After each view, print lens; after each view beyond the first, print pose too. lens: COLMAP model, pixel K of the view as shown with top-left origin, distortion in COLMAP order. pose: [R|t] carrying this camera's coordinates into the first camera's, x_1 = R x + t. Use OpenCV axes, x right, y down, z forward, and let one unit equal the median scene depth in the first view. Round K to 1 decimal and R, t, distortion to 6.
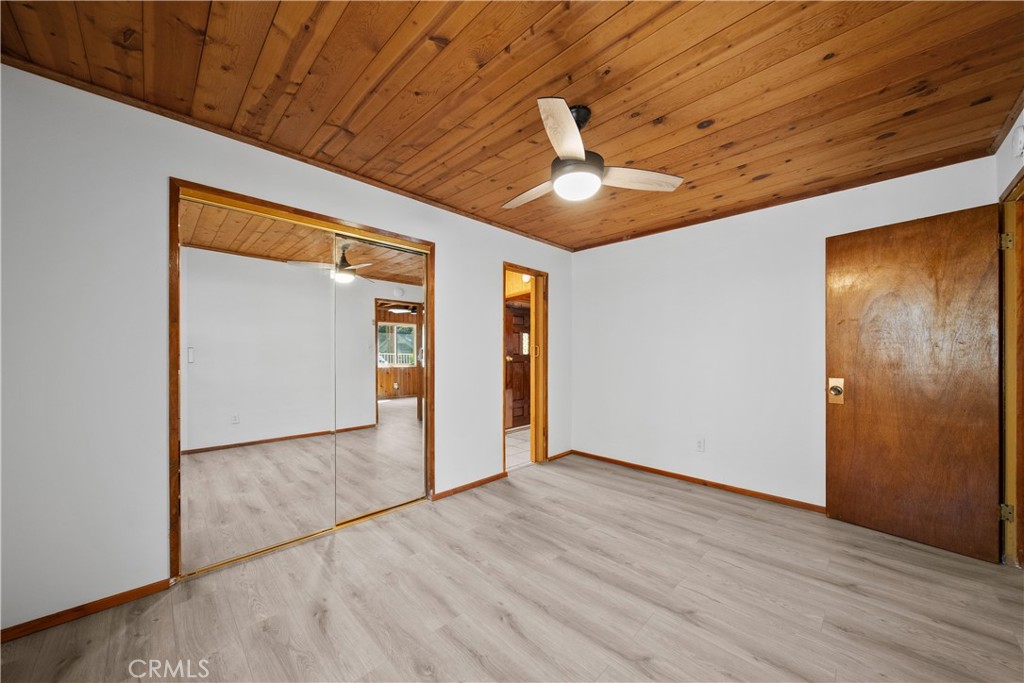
lens RADIAL K [[362.6, 0, 516.8], [0, 362.6, 348.6], [0, 0, 1]] dist [0.000629, -0.000156]
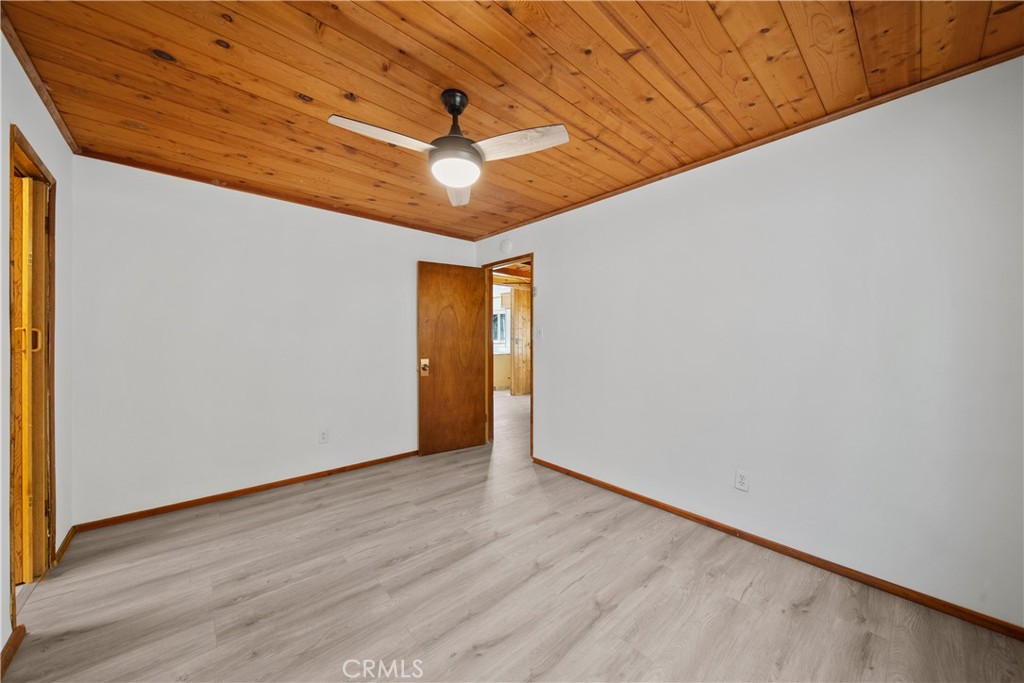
lens RADIAL K [[363.9, 0, 514.6], [0, 363.9, 337.8], [0, 0, 1]] dist [-0.000736, -0.000145]
pose [[0.064317, 0.005694, 0.997913, -0.579424], [-0.009443, 0.999942, -0.005097, 0.000750], [-0.997885, -0.009095, 0.064367, 0.561148]]
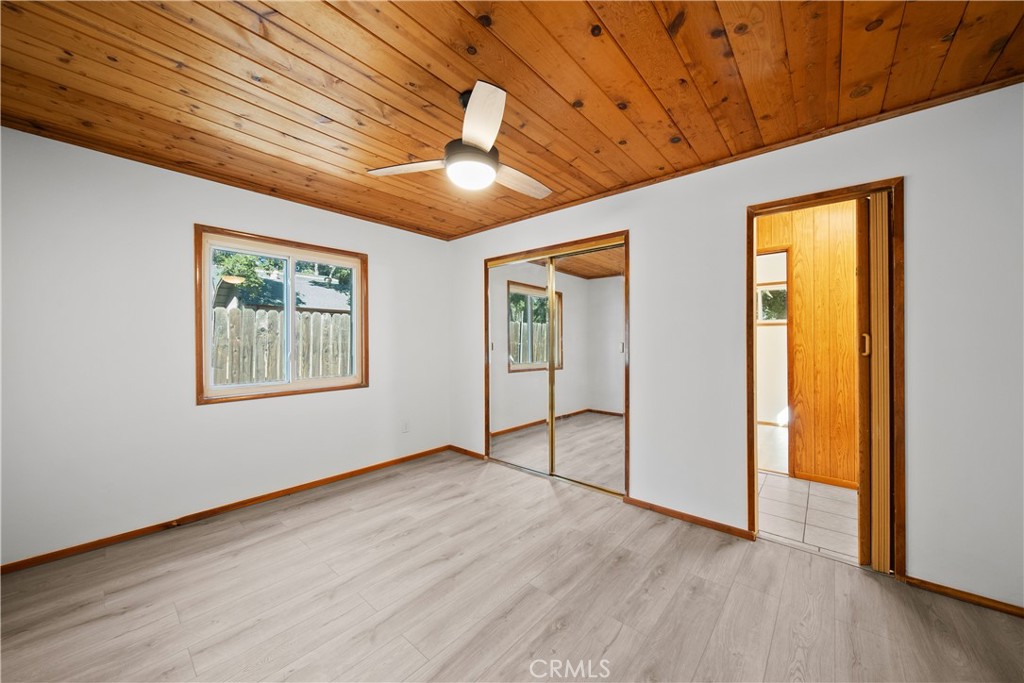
lens RADIAL K [[363.9, 0, 514.6], [0, 363.9, 337.8], [0, 0, 1]] dist [-0.000736, -0.000145]
pose [[0.070593, -0.014120, -0.997405, 0.817476], [0.011214, 0.999848, -0.013361, -0.001567], [0.997442, -0.010242, 0.070741, 0.753711]]
